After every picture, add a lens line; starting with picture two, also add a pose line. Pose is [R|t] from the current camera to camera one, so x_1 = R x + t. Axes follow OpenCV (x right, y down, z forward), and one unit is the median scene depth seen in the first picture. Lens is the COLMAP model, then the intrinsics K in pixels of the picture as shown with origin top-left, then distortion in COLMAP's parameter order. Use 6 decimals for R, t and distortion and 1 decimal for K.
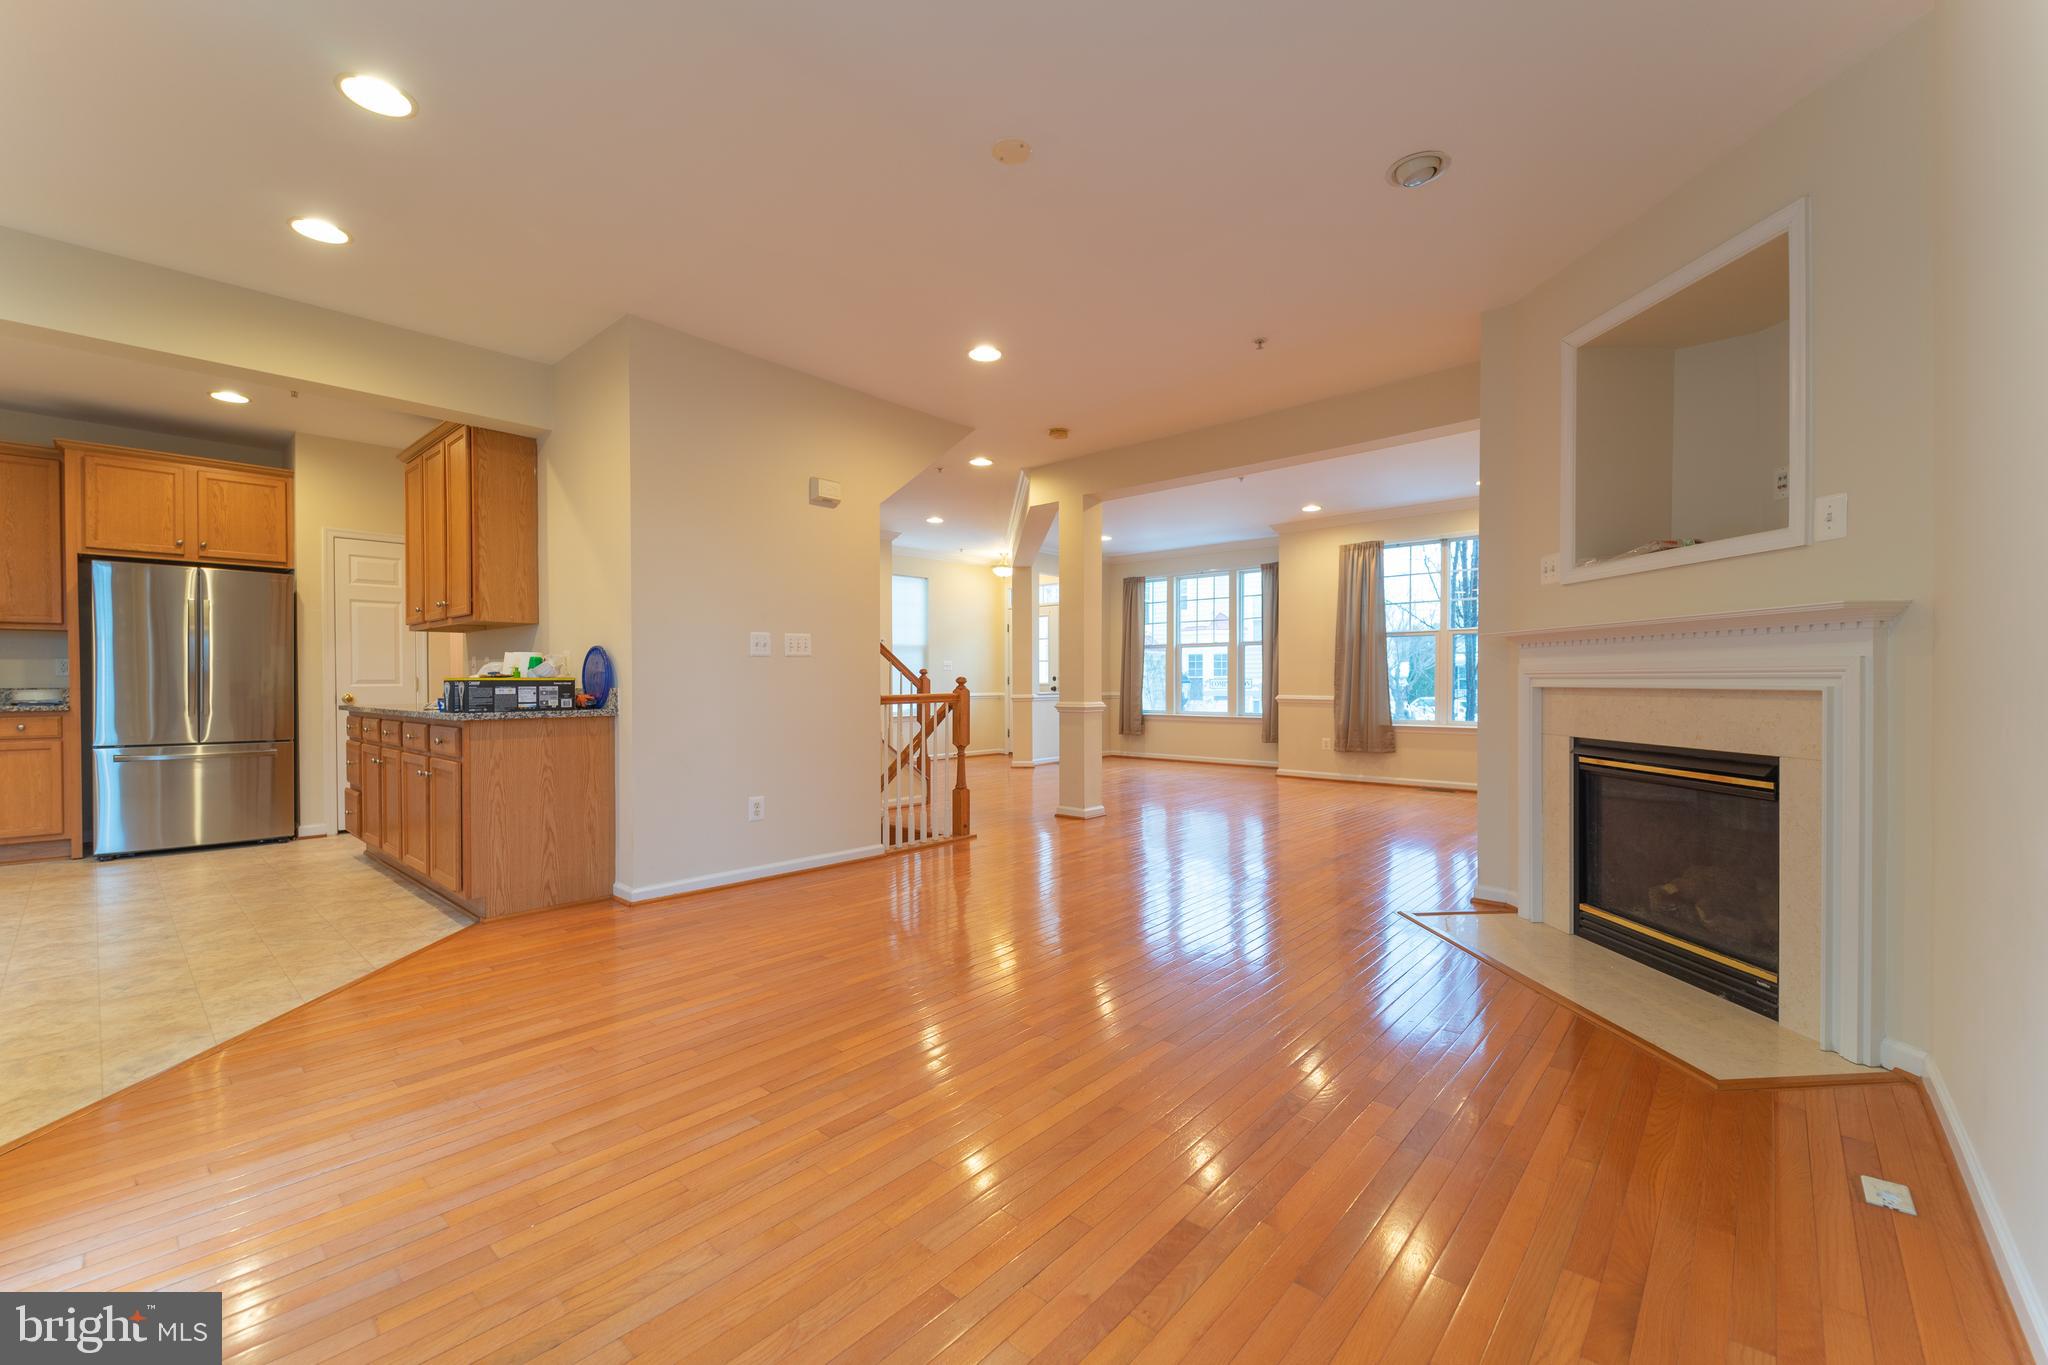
lens RADIAL K [[829.1, 0, 1021.0], [0, 829.1, 691.0], [0, 0, 1]] dist [0.005867, -0.001473]
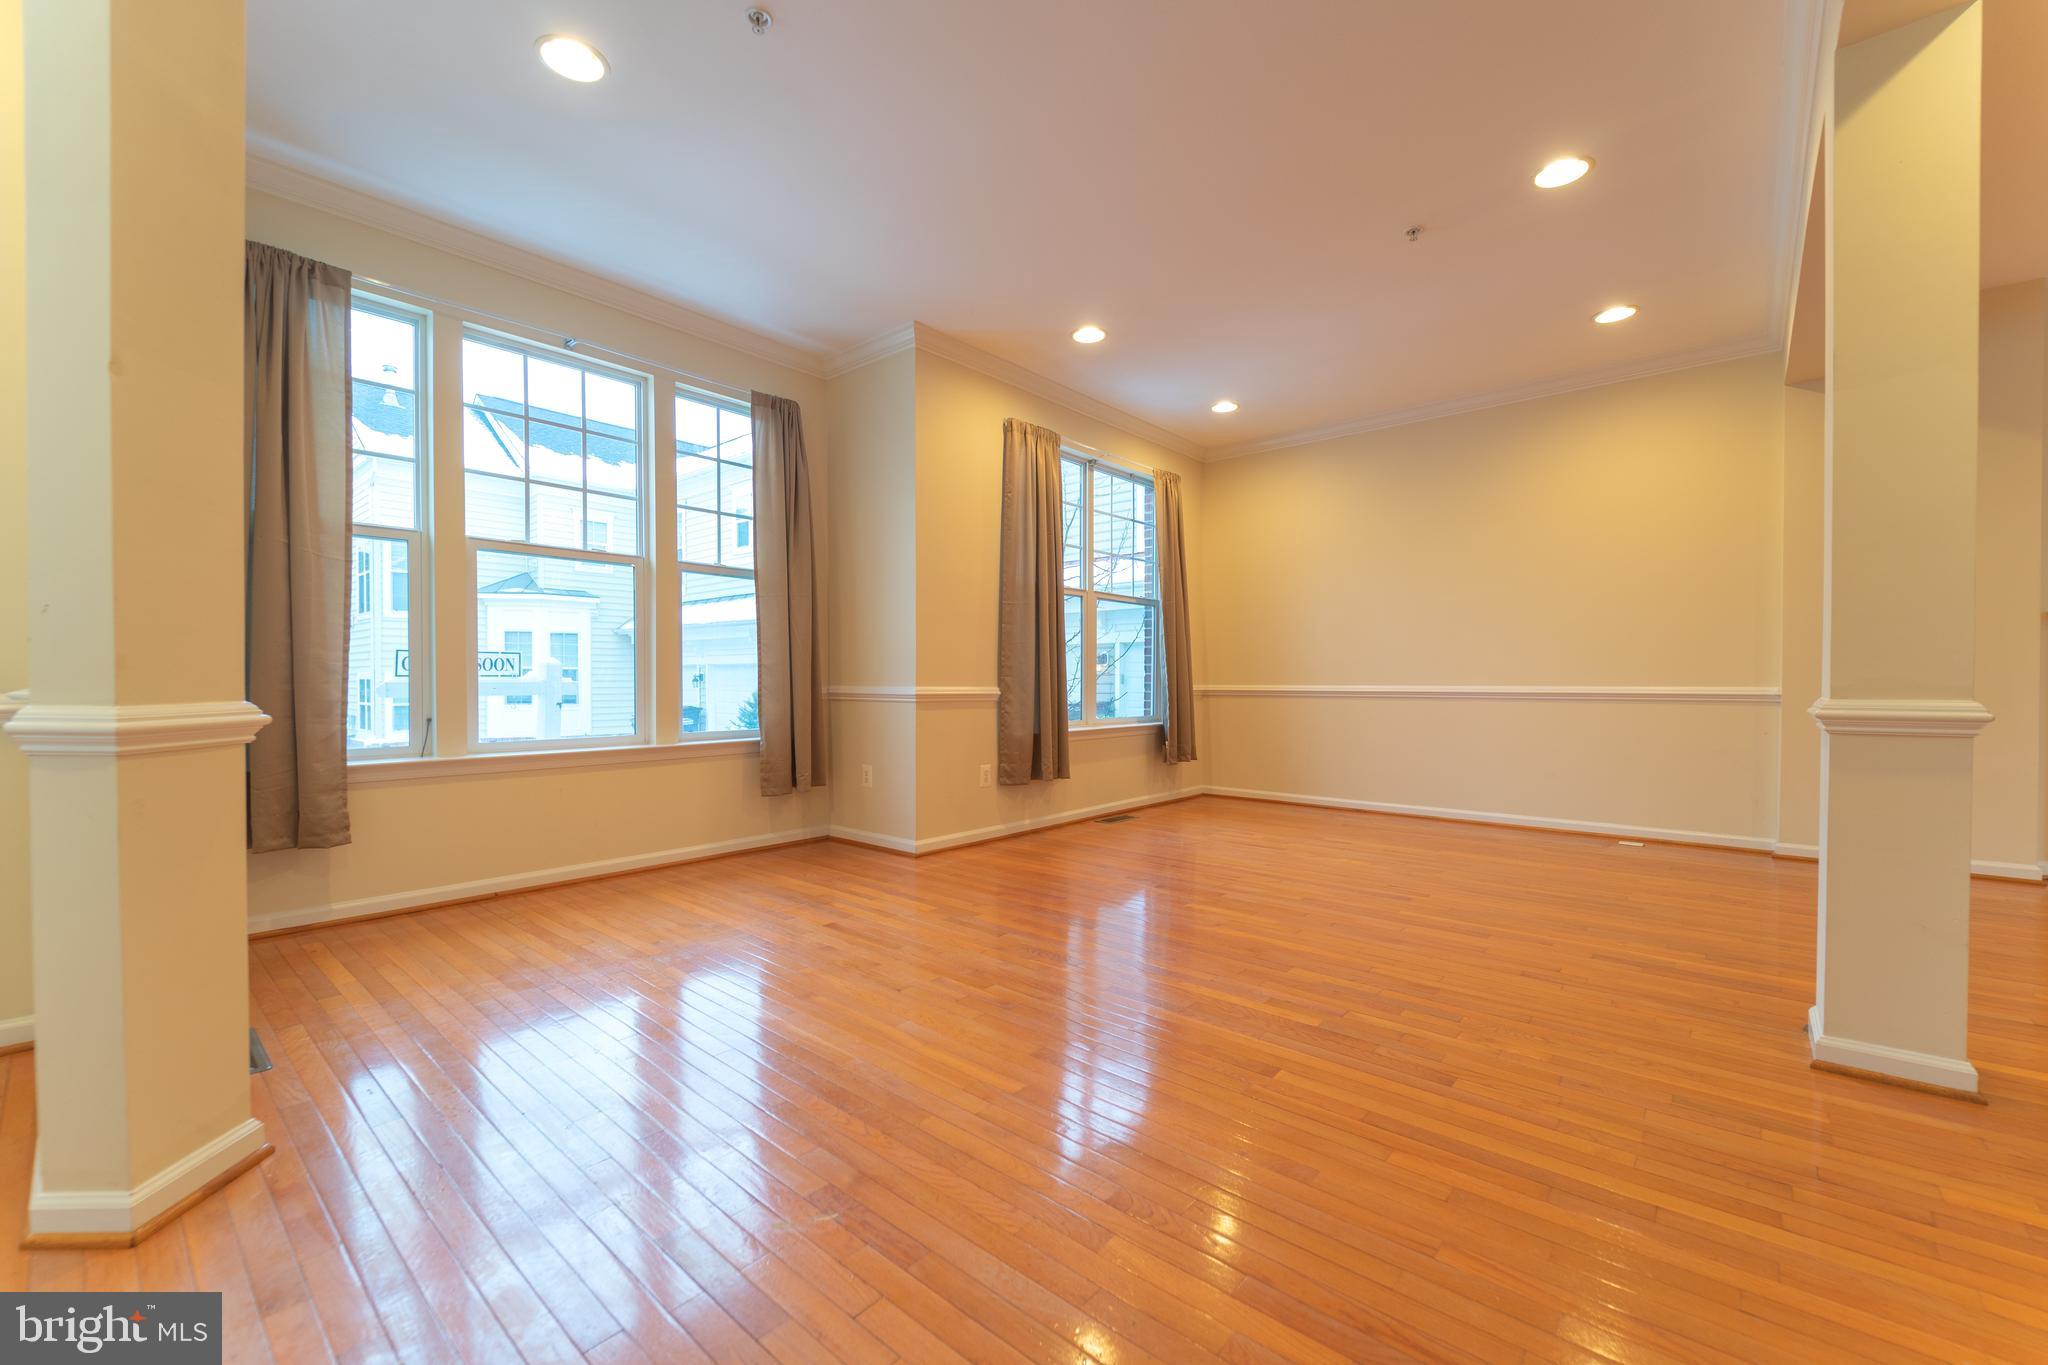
lens RADIAL K [[829.1, 0, 1032.0], [0, 829.1, 692.7], [0, 0, 1]] dist [0.005867, -0.001473]
pose [[-0.036790, -0.007690, 0.999293, -0.184407], [0.014558, 0.999860, 0.008231, 0.005973], [-0.999217, 0.014850, -0.036673, 1.034460]]
